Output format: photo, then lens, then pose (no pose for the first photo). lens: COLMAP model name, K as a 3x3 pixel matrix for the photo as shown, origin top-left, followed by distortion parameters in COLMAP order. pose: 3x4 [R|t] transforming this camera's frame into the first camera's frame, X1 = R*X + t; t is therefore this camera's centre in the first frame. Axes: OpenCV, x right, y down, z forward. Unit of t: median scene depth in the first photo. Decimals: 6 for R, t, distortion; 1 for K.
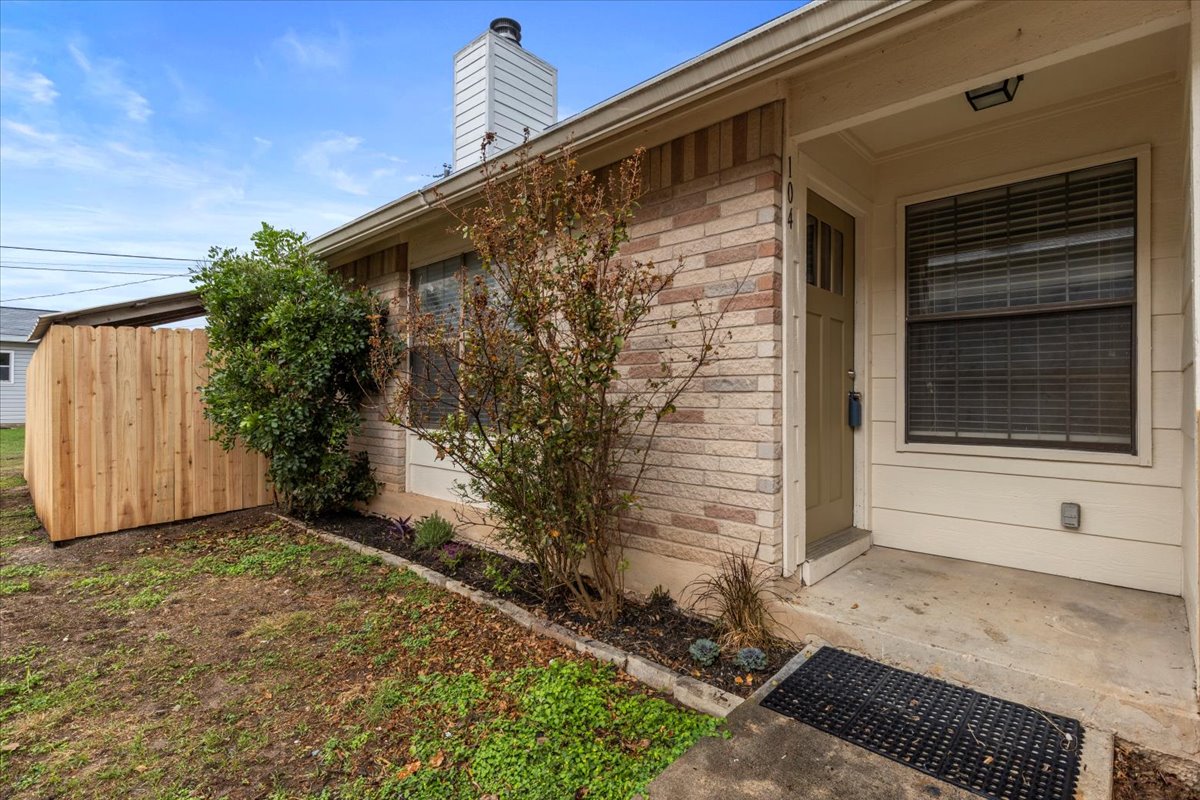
lens RADIAL K [[577.3, 0, 601.9], [0, 577.3, 395.8], [0, 0, 1]] dist [0.002536, 0.000080]
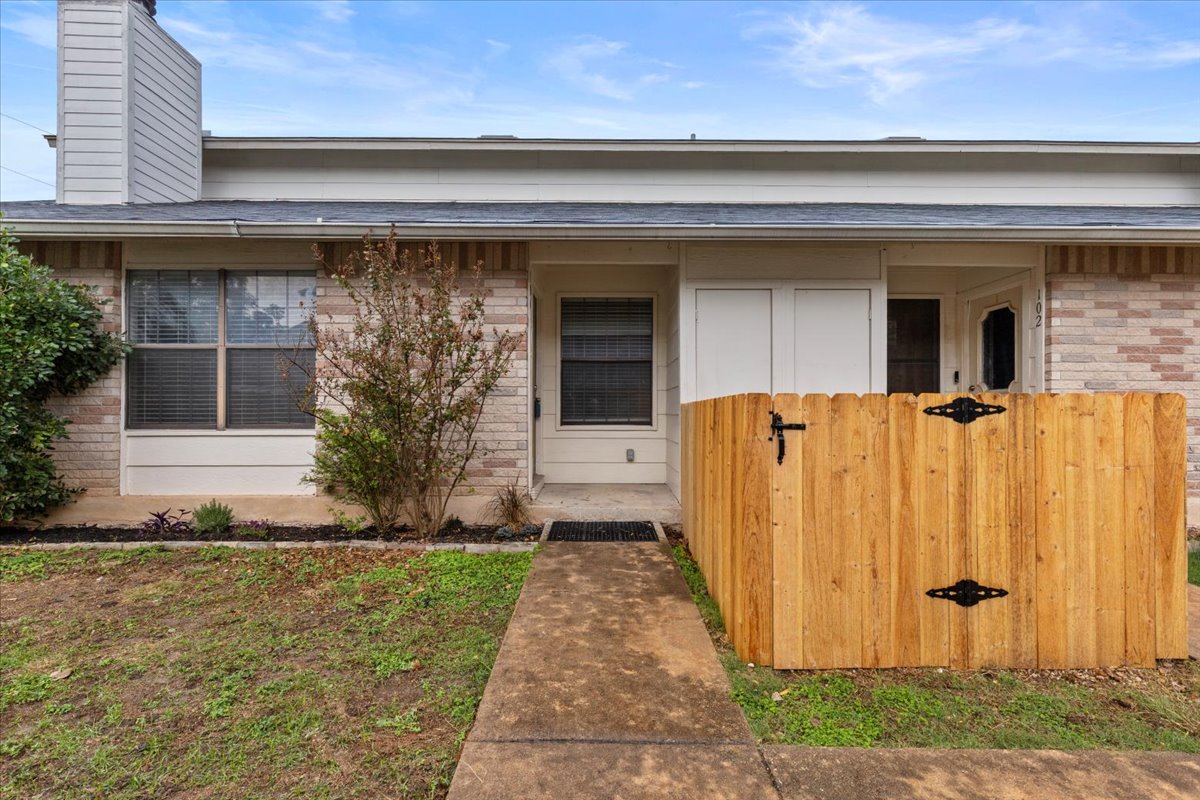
lens RADIAL K [[537.0, 0, 615.4], [0, 537.0, 407.0], [0, 0, 1]] dist [0.003061, 0.000103]
pose [[0.716830, 0.002603, 0.697243, -0.677554], [-0.001792, 0.999997, -0.001890, 0.030832], [-0.697245, 0.000105, 0.716833, -0.436138]]
